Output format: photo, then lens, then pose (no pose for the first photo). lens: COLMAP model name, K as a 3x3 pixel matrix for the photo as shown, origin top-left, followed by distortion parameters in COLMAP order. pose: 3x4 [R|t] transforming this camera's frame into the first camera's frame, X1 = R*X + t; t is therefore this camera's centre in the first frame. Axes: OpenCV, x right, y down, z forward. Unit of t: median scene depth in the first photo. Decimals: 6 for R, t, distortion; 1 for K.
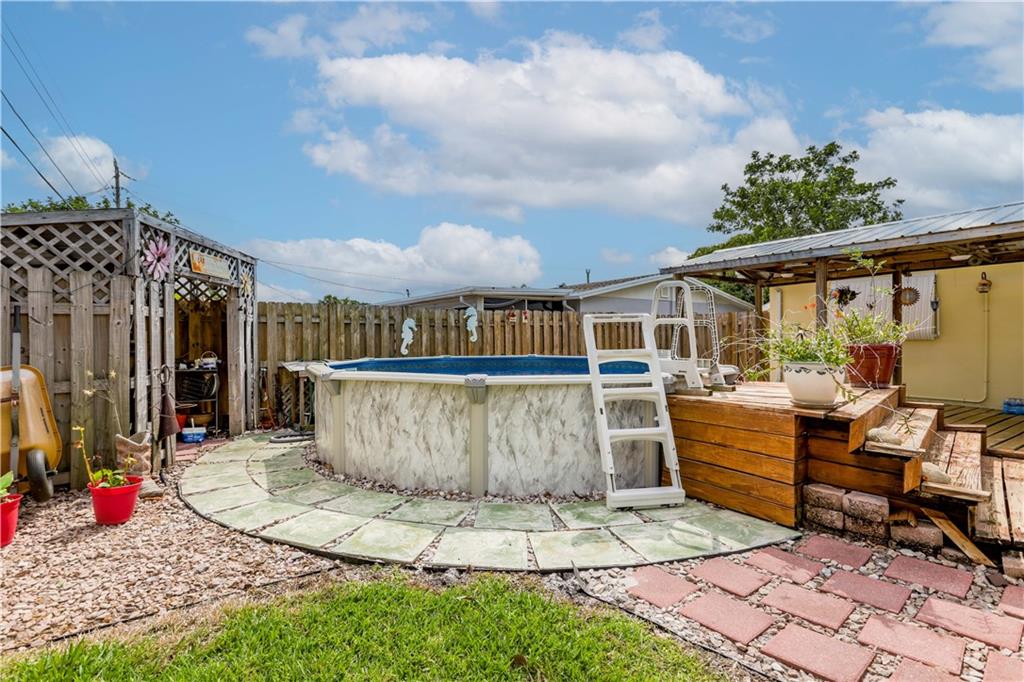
lens RADIAL K [[497.9, 0, 506.4], [0, 497.9, 343.3], [0, 0, 1]] dist [0.005010, 0.001431]
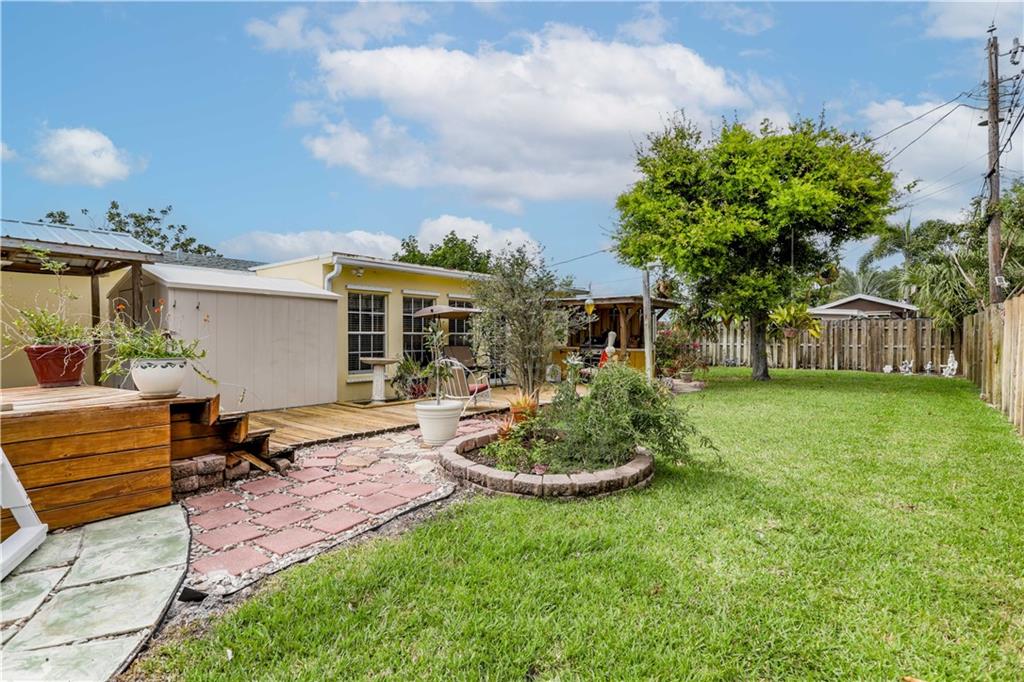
lens RADIAL K [[497.9, 0, 510.6], [0, 497.9, 339.6], [0, 0, 1]] dist [0.005010, 0.001431]
pose [[-0.299993, 0.000403, 0.953941, -0.777771], [0.007655, 0.999969, 0.001985, -0.001743], [-0.953911, 0.007898, -0.299986, 0.619338]]
